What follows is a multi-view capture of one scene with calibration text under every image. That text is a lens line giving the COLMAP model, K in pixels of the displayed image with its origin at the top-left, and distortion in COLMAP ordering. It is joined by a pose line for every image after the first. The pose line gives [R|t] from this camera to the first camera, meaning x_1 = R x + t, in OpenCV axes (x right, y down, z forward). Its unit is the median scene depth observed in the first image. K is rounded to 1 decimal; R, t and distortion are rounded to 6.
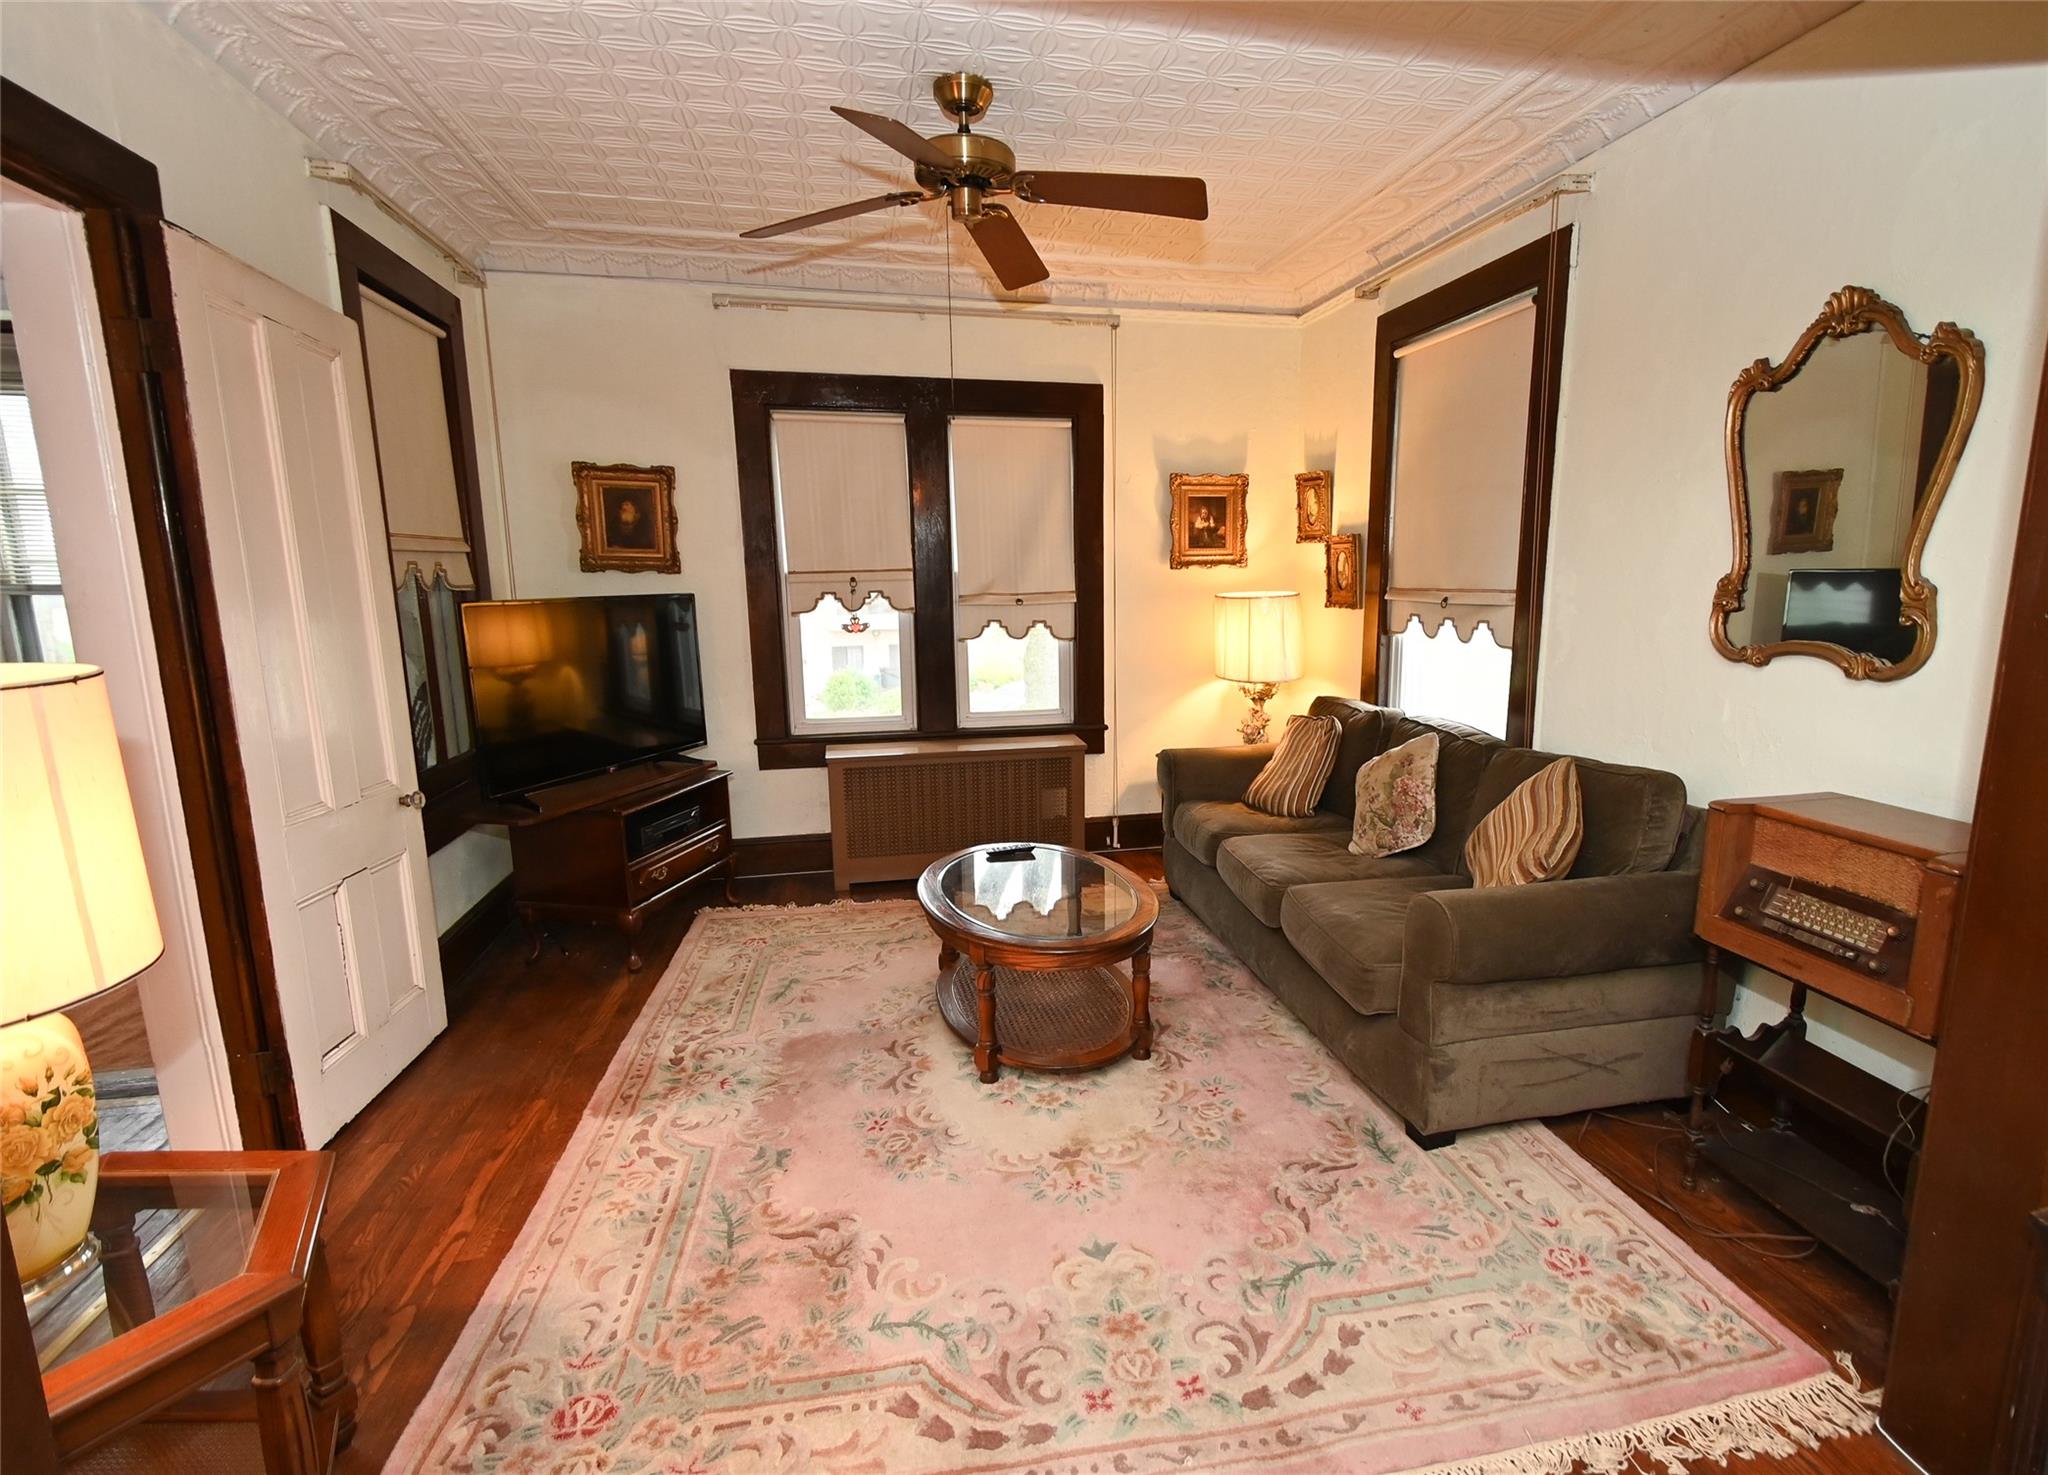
lens RADIAL K [[976.4, 0, 1082.0], [0, 976.4, 756.1], [0, 0, 1]] dist [0.007791, -0.009109]
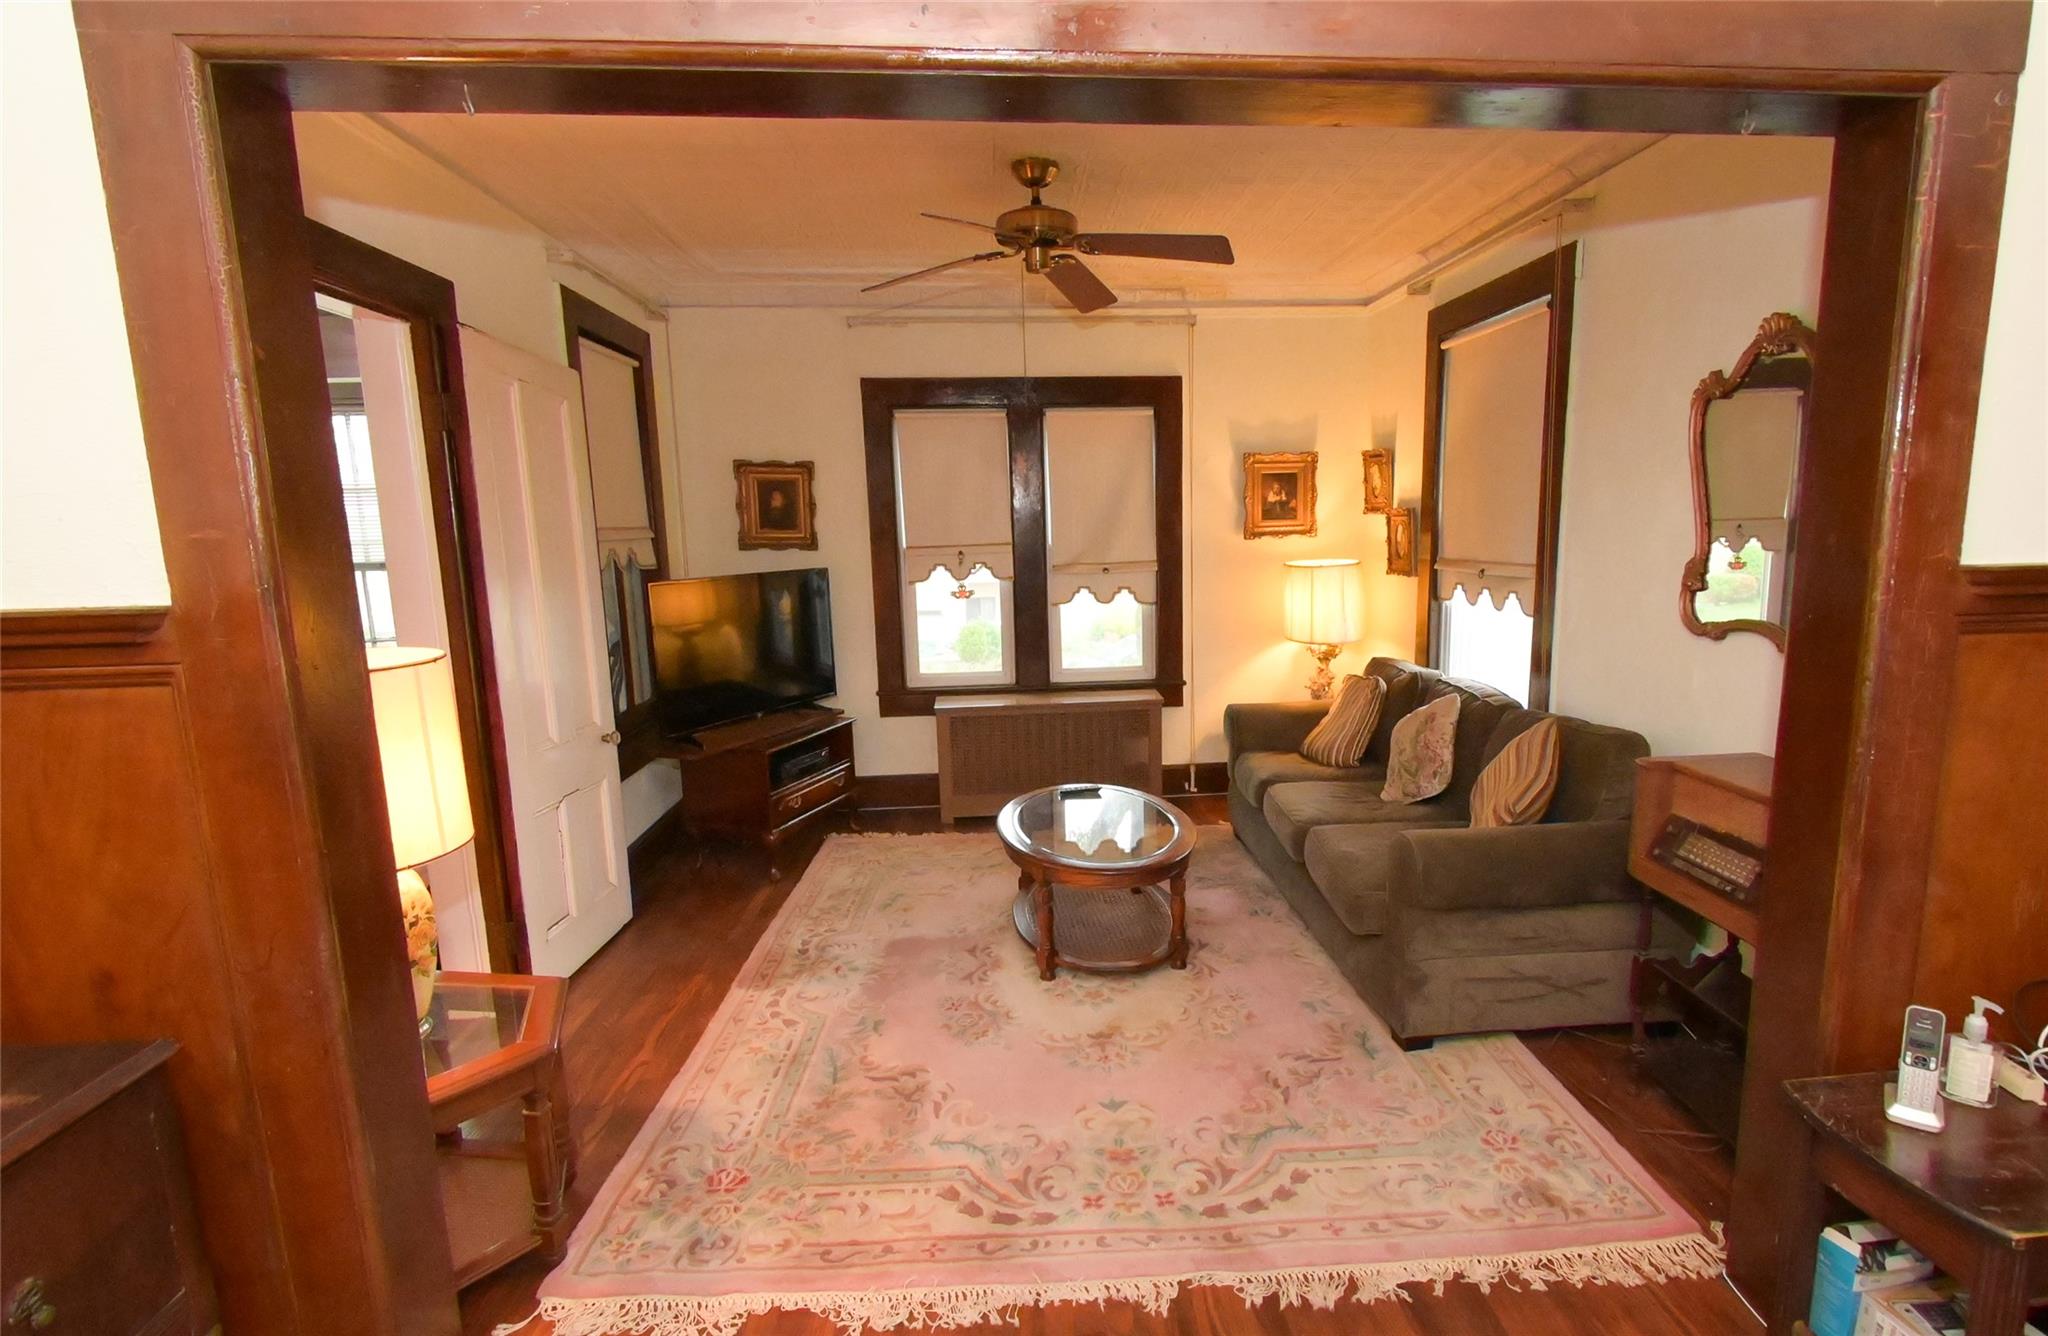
lens RADIAL K [[979.4, 0, 1076.9], [0, 979.4, 693.2], [0, 0, 1]] dist [0.002543, -0.004019]
pose [[0.989868, 0.010962, -0.141567, 0.101598], [-0.012556, 0.999867, -0.010373, -0.008029], [0.141435, 0.012046, 0.989874, -0.185810]]
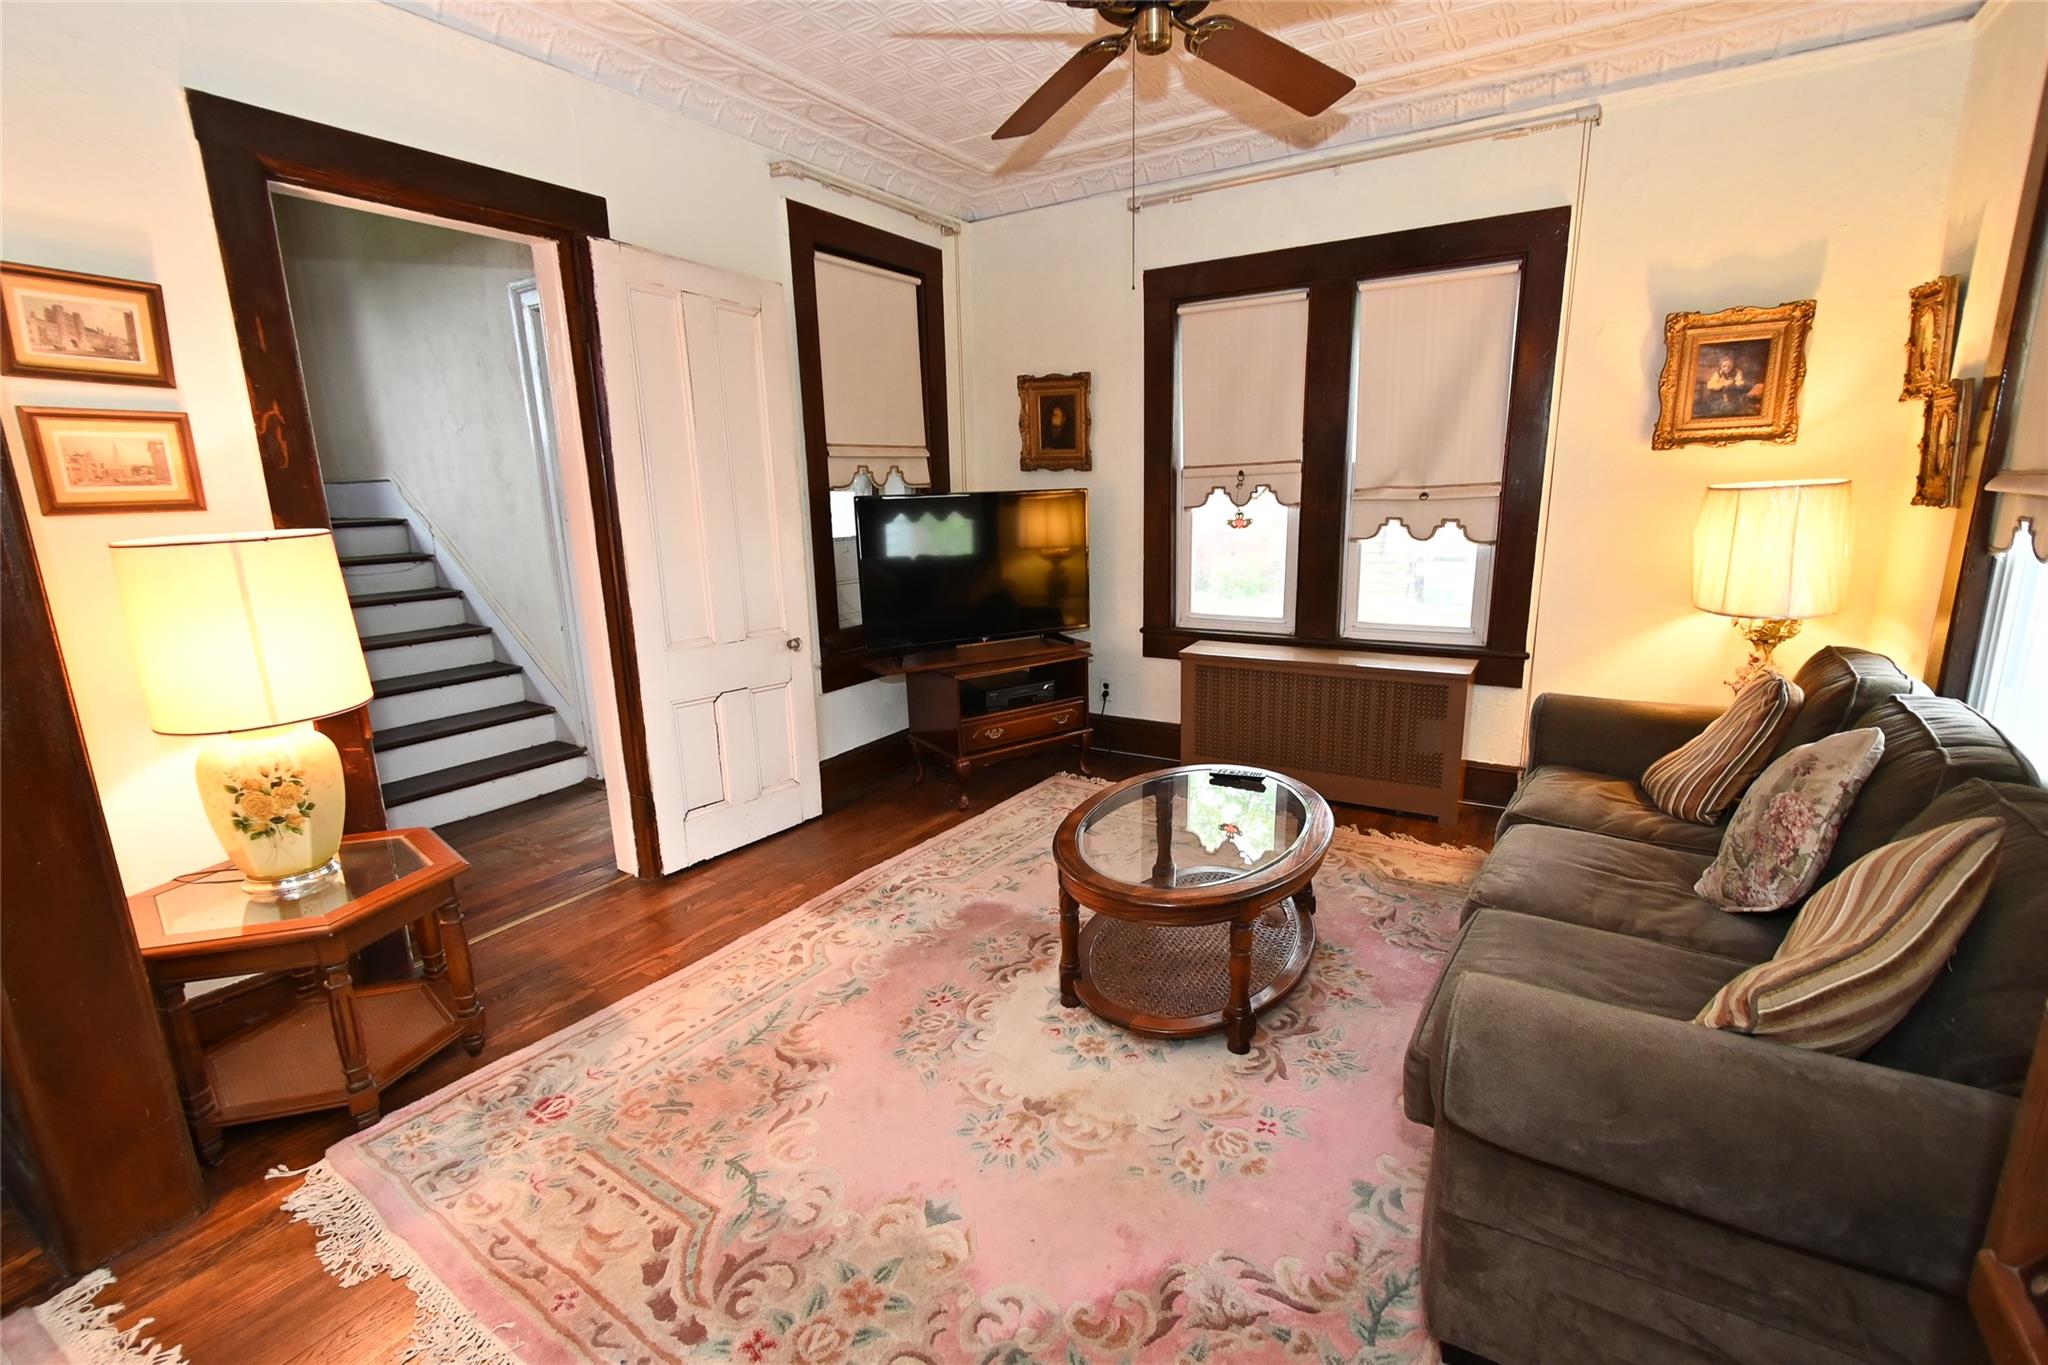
lens RADIAL K [[905.9, 0, 1036.2], [0, 905.9, 698.7], [0, 0, 1]] dist [0.003167, -0.002616]
pose [[0.712928, 0.151858, -0.684597, 0.414372], [-0.110373, 0.988402, 0.104308, -0.046850], [0.692496, 0.001197, 0.721420, 0.320860]]
